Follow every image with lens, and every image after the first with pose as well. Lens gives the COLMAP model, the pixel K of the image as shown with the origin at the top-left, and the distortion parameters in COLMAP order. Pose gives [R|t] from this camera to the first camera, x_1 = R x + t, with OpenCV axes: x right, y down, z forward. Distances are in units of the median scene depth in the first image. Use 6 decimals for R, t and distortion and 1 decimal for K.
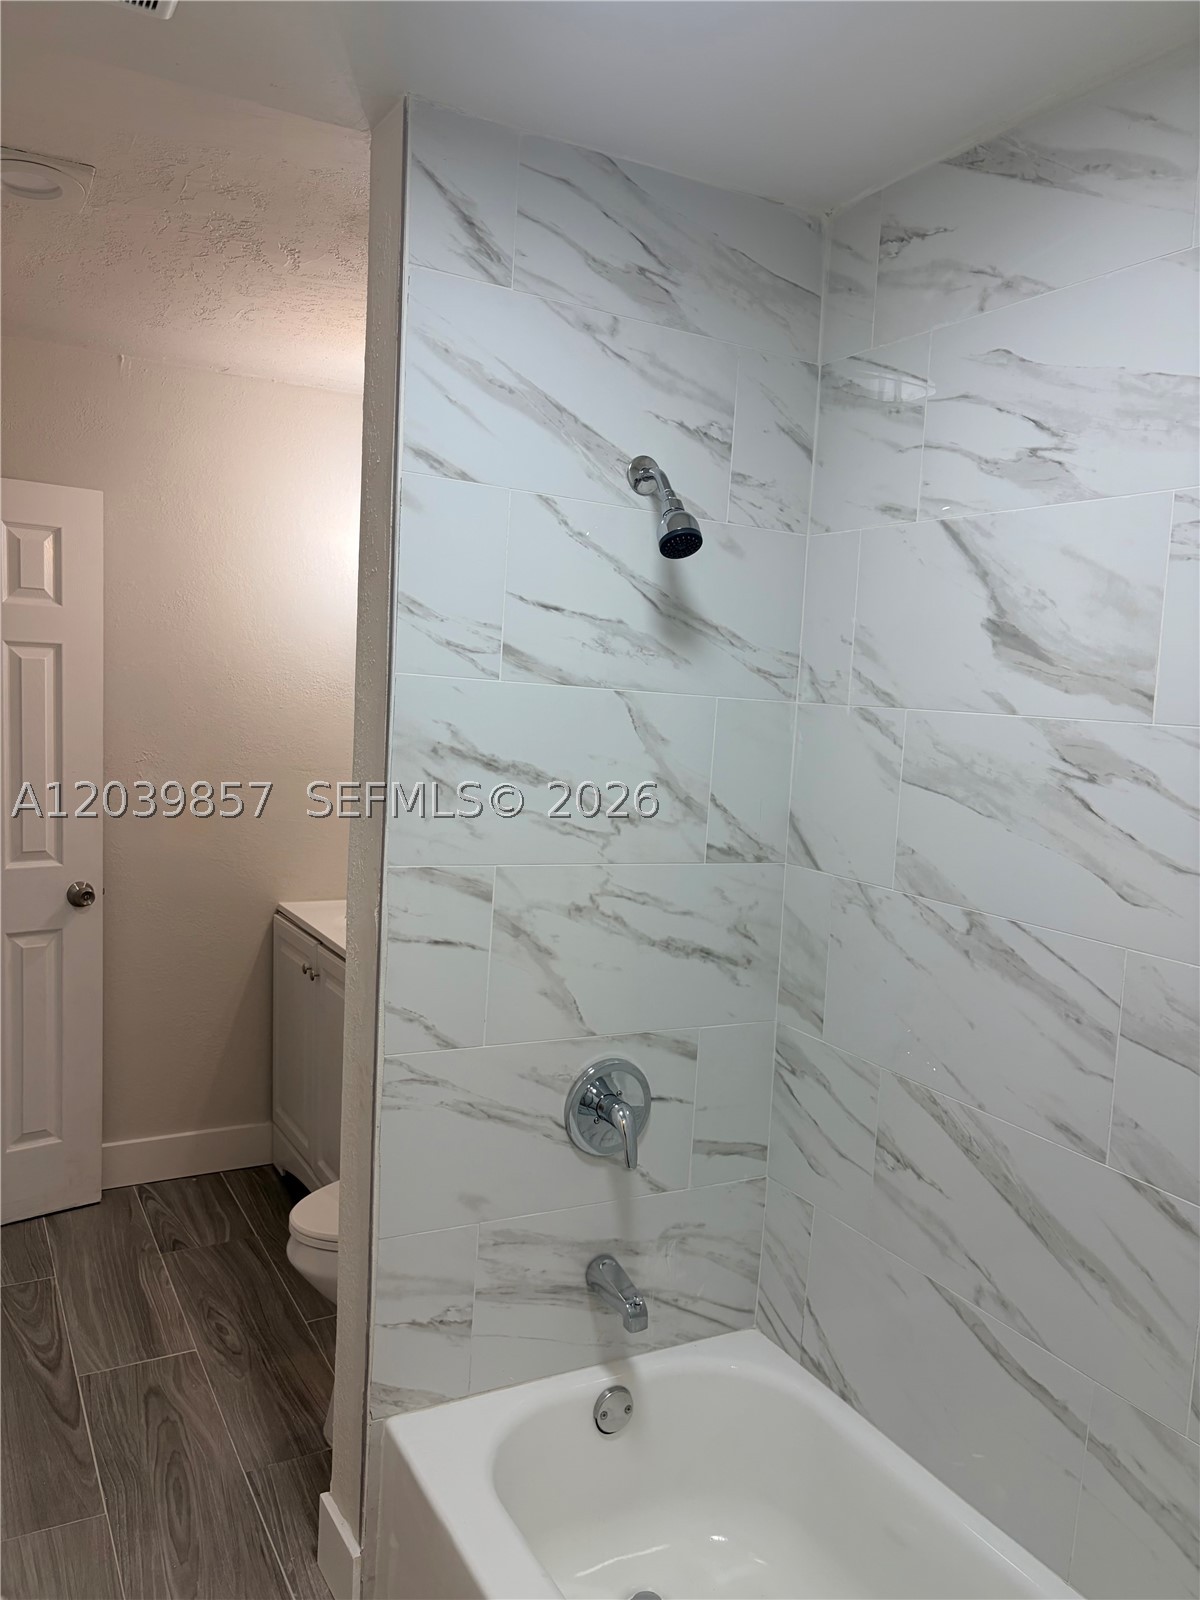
lens RADIAL K [[1239.7, 0, 606.1], [0, 1239.7, 804.4], [0, 0, 1]] dist [0.043230, -0.049137]
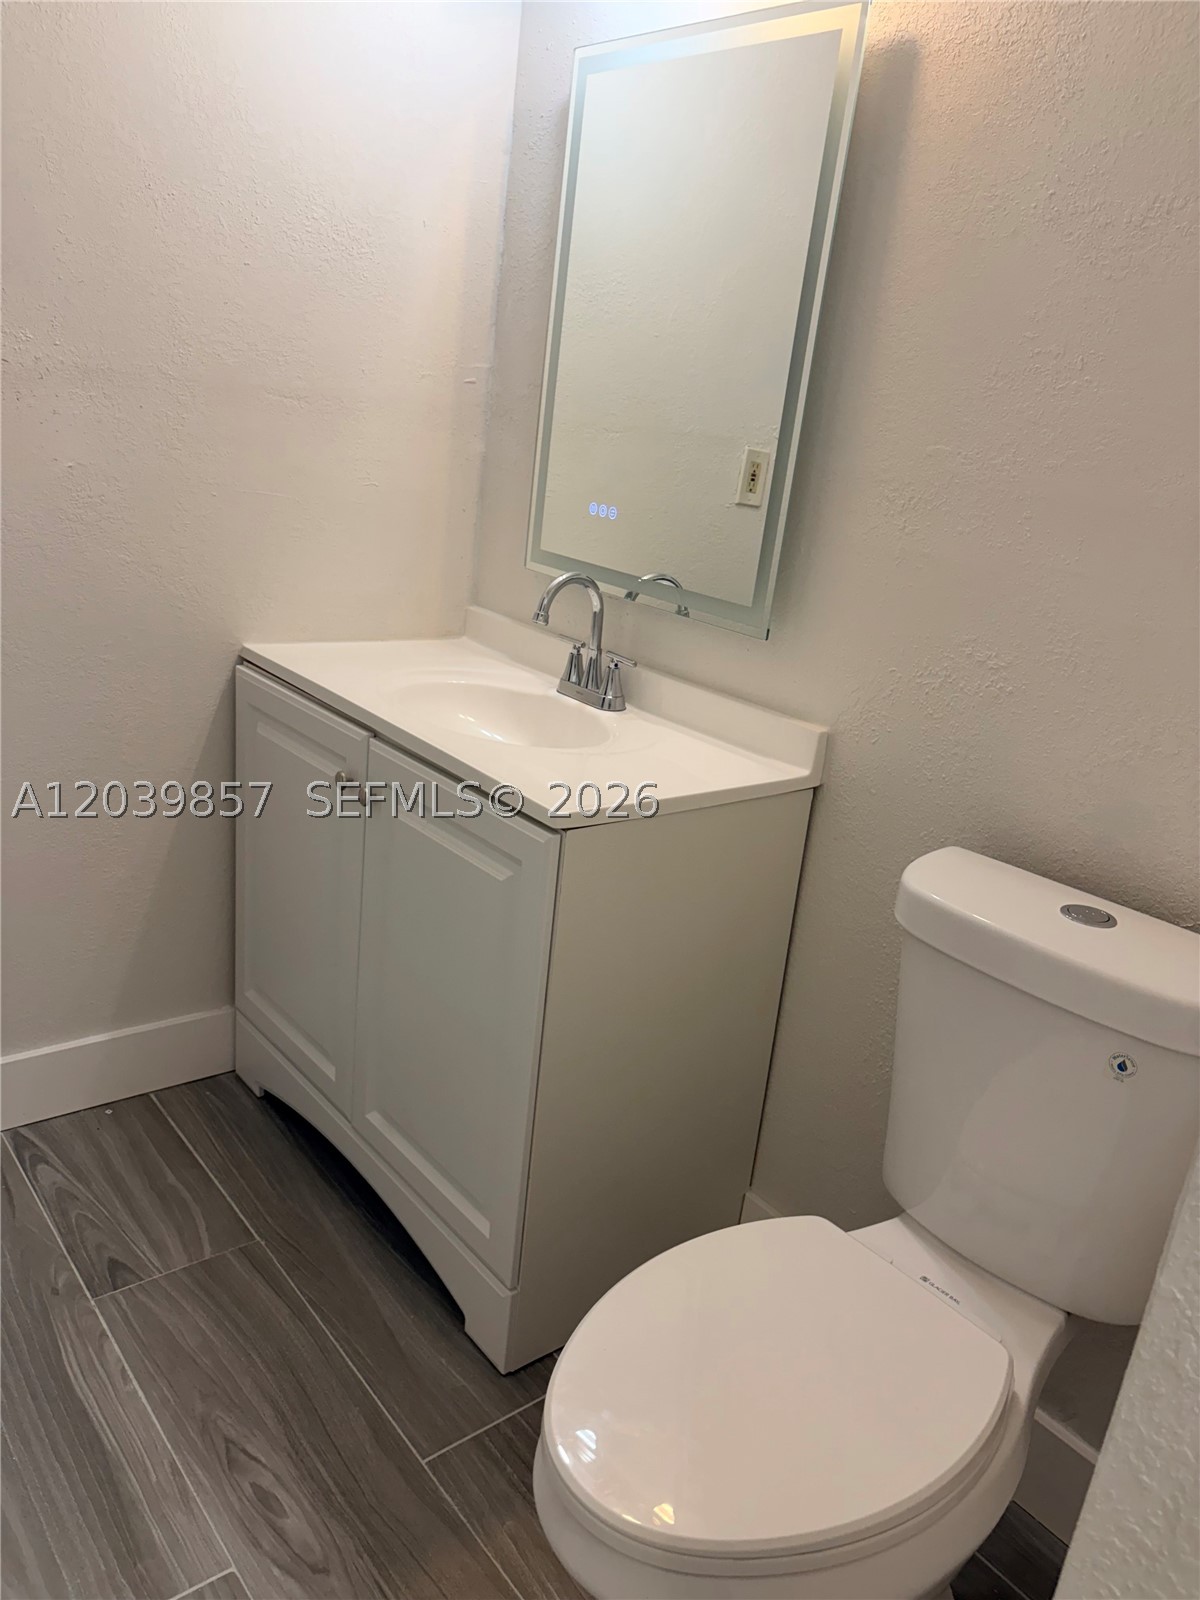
lens RADIAL K [[1239.7, 0, 595.0], [0, 1239.7, 789.1], [0, 0, 1]] dist [0.043230, -0.049137]
pose [[0.983270, 0.006420, 0.182040, -0.237937], [-0.047956, 0.973246, 0.224707, 0.011457], [-0.175727, -0.229678, 0.957271, 0.483635]]
